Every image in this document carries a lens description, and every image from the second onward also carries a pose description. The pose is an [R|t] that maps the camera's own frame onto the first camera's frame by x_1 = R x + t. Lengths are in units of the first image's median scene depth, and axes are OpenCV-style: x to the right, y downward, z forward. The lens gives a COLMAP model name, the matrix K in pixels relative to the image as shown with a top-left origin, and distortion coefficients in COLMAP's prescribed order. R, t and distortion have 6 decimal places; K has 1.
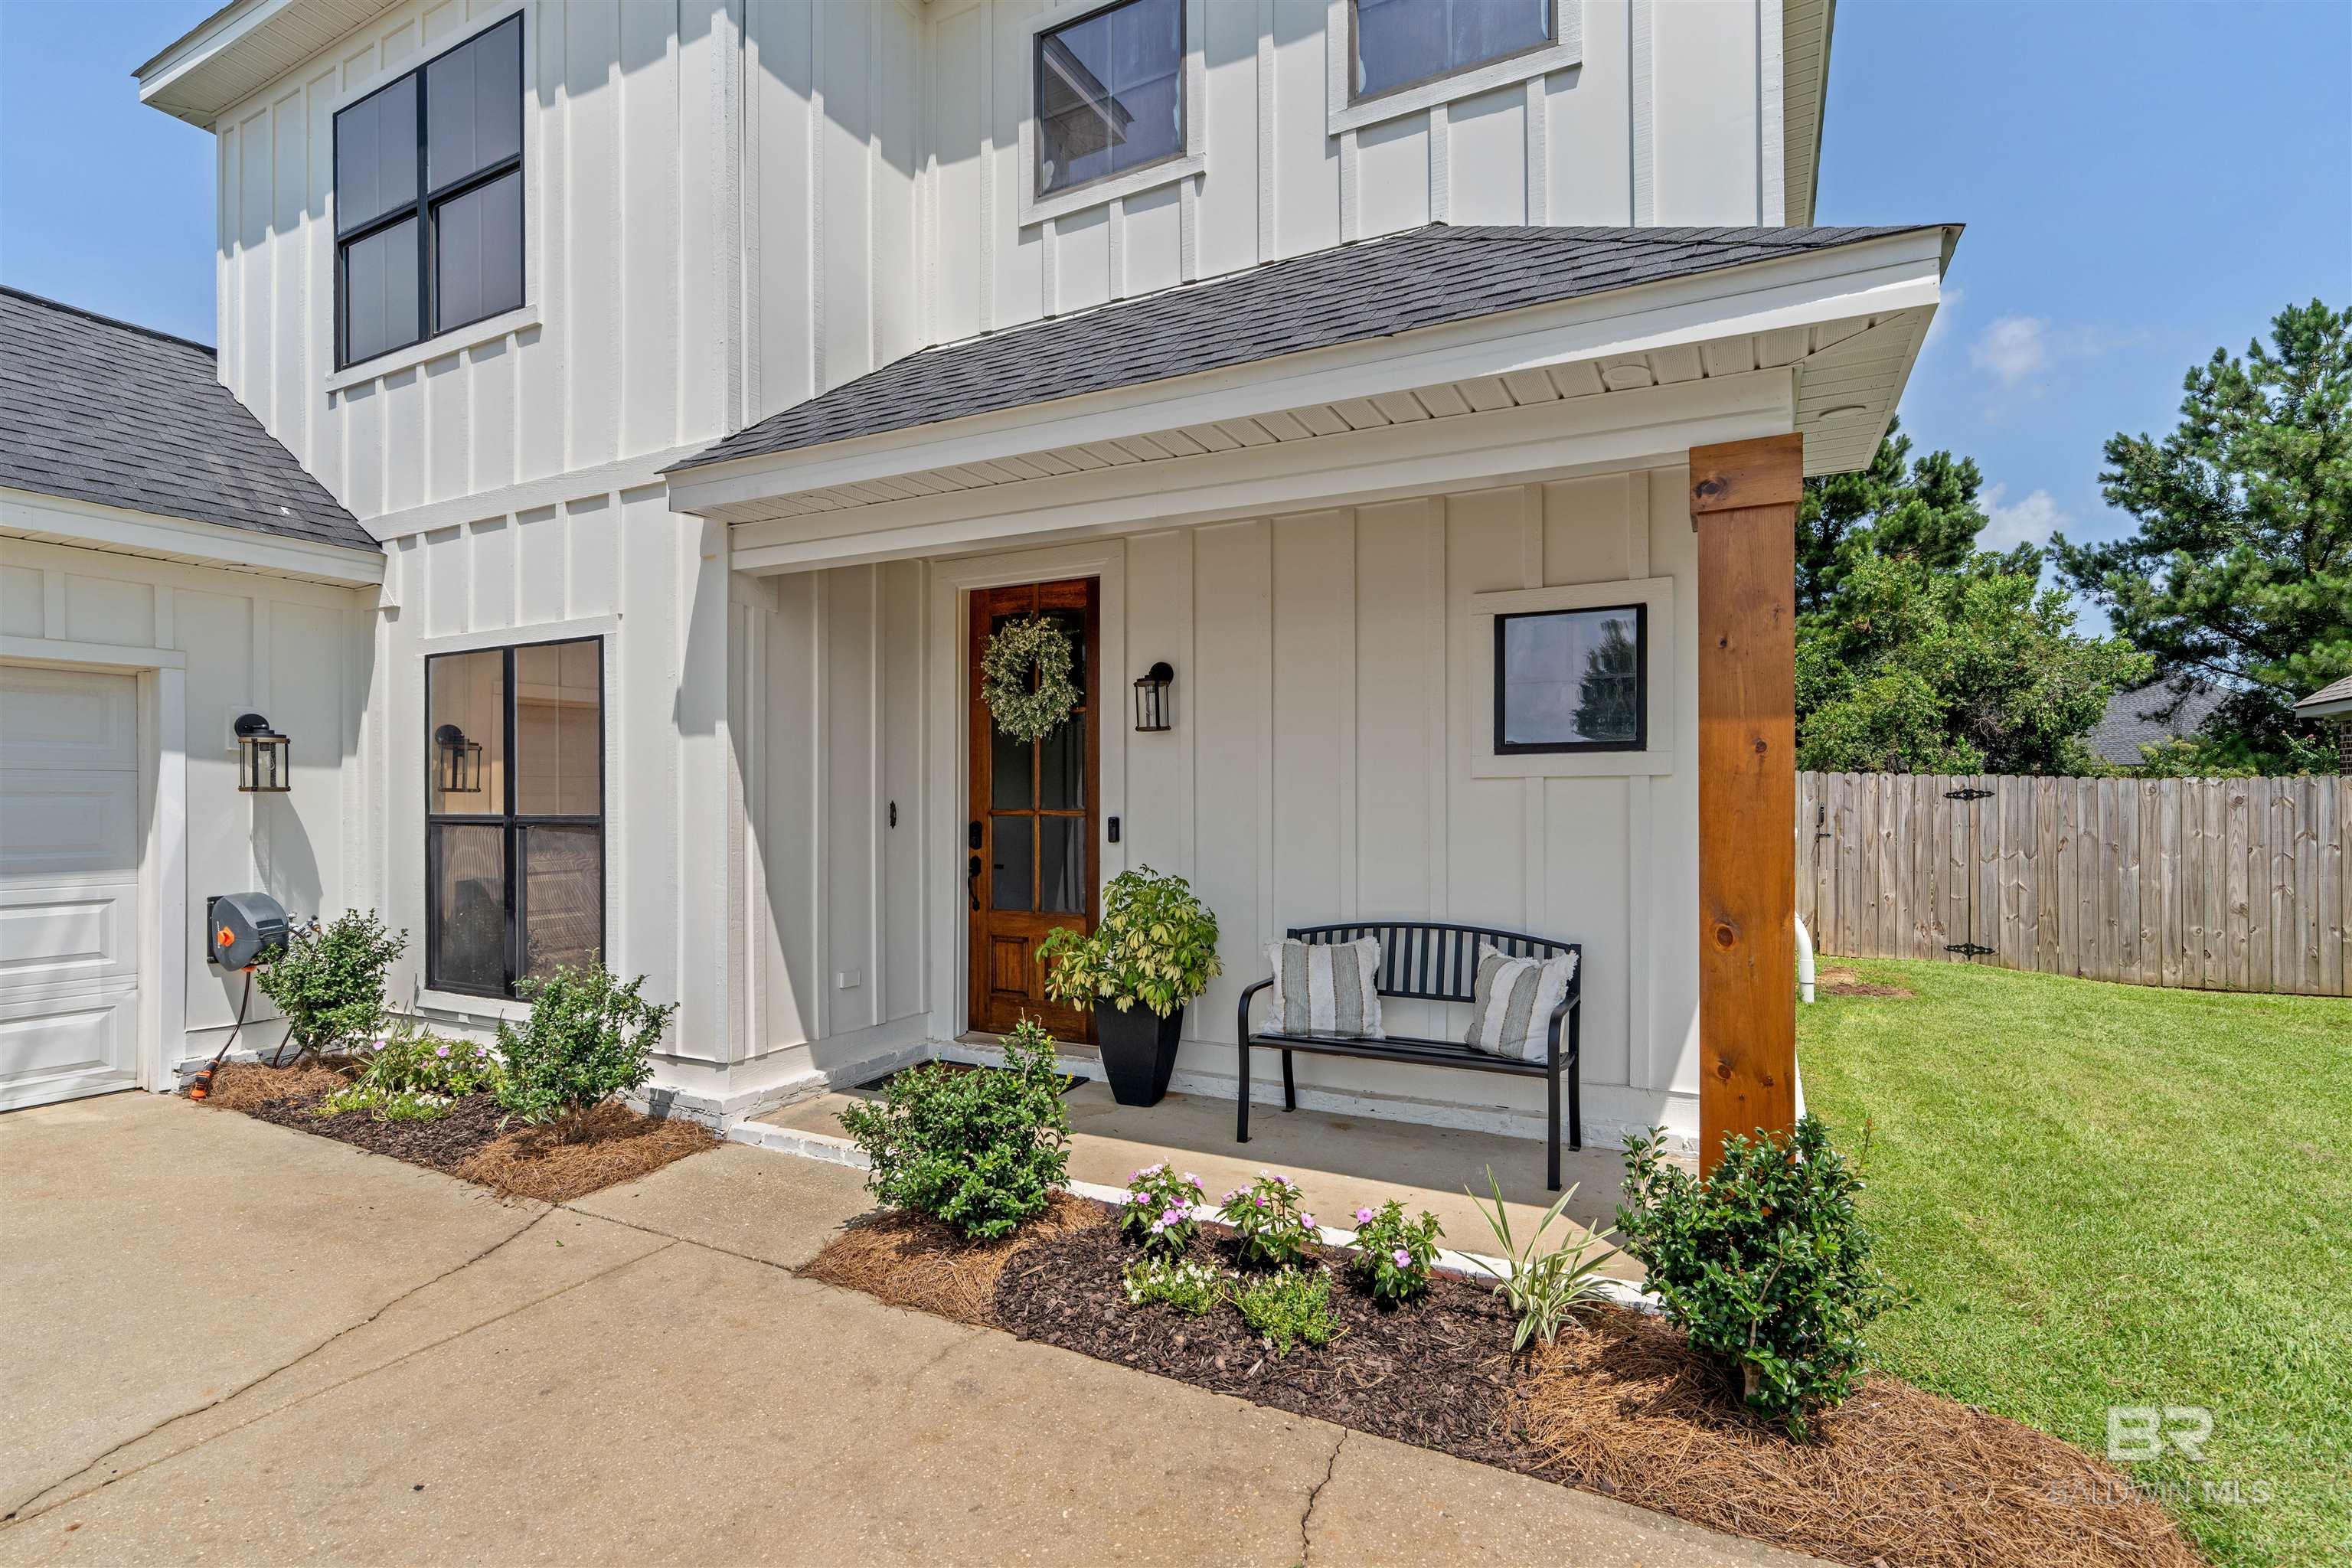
lens RADIAL K [[1109.5, 0, 1176.4], [0, 1109.5, 796.9], [0, 0, 1]] dist [-0.005457, -0.000032]
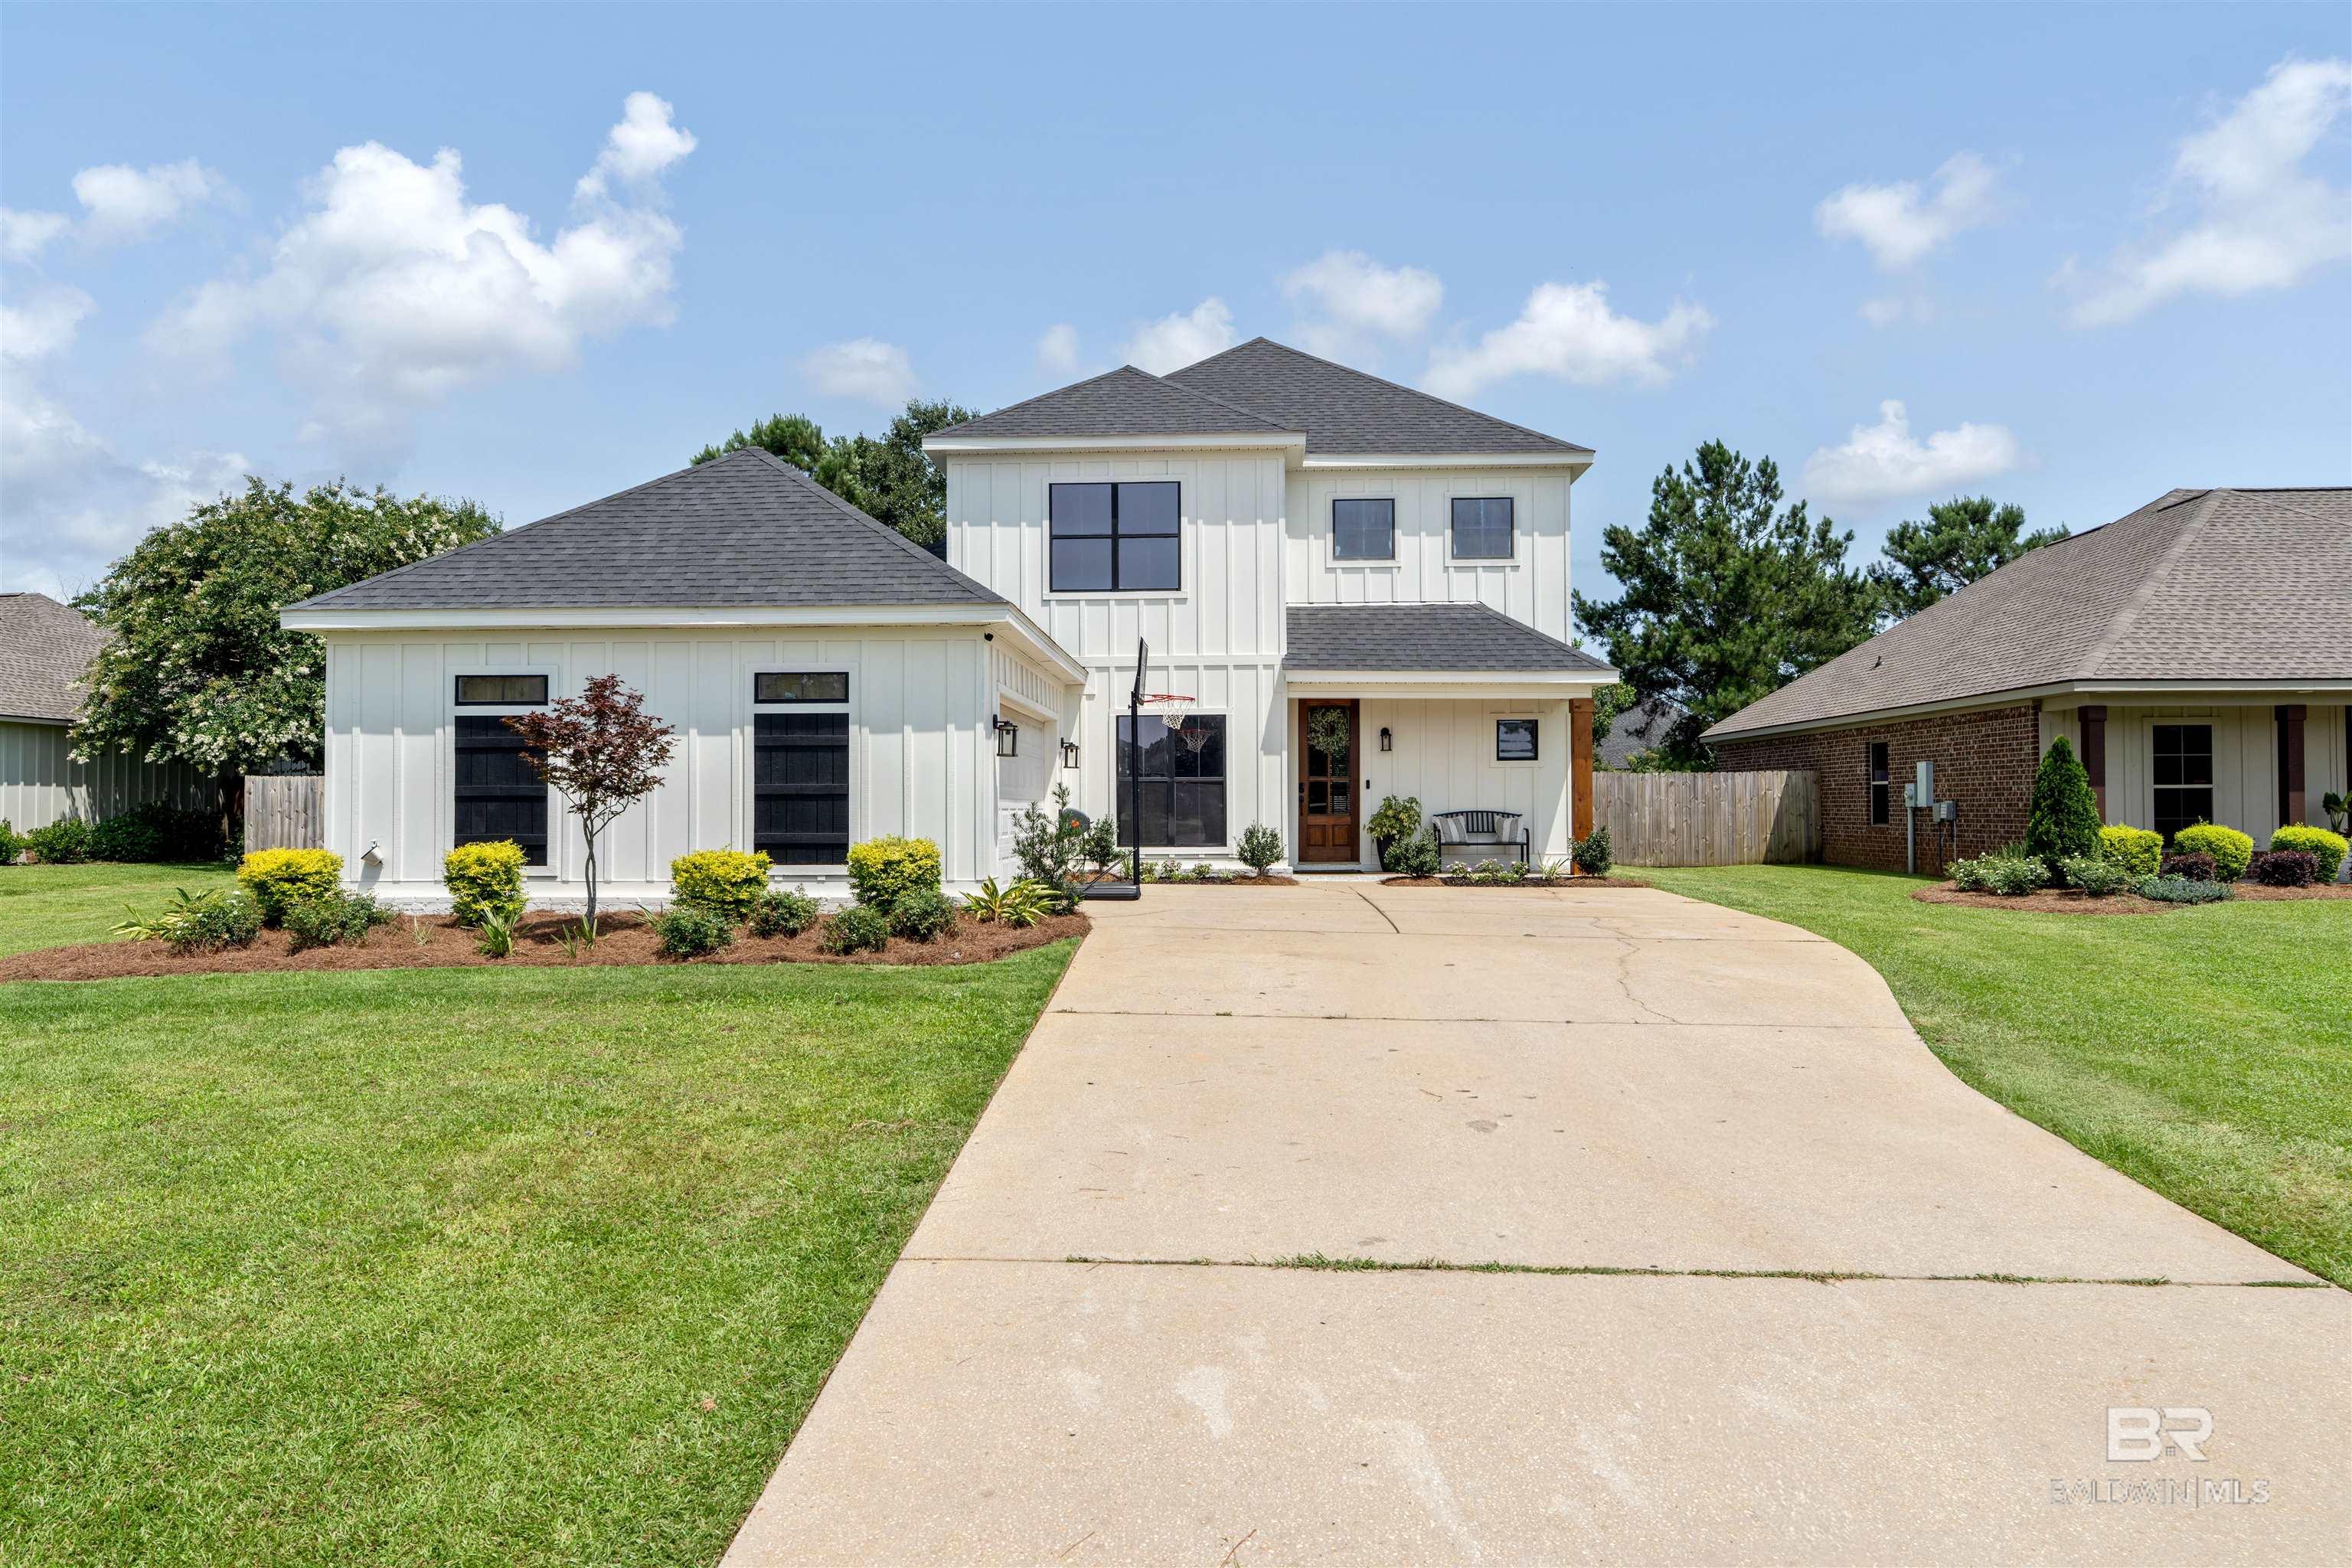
lens RADIAL K [[1526.7, 0, 1176.0], [0, 1526.7, 784.0], [0, 0, 1]] dist [0.000346, -0.000471]
pose [[0.905951, 0.005596, 0.423345, -2.103308], [0.000484, 0.999898, -0.014253, 0.081162], [-0.423381, 0.013118, 0.905857, -2.300681]]
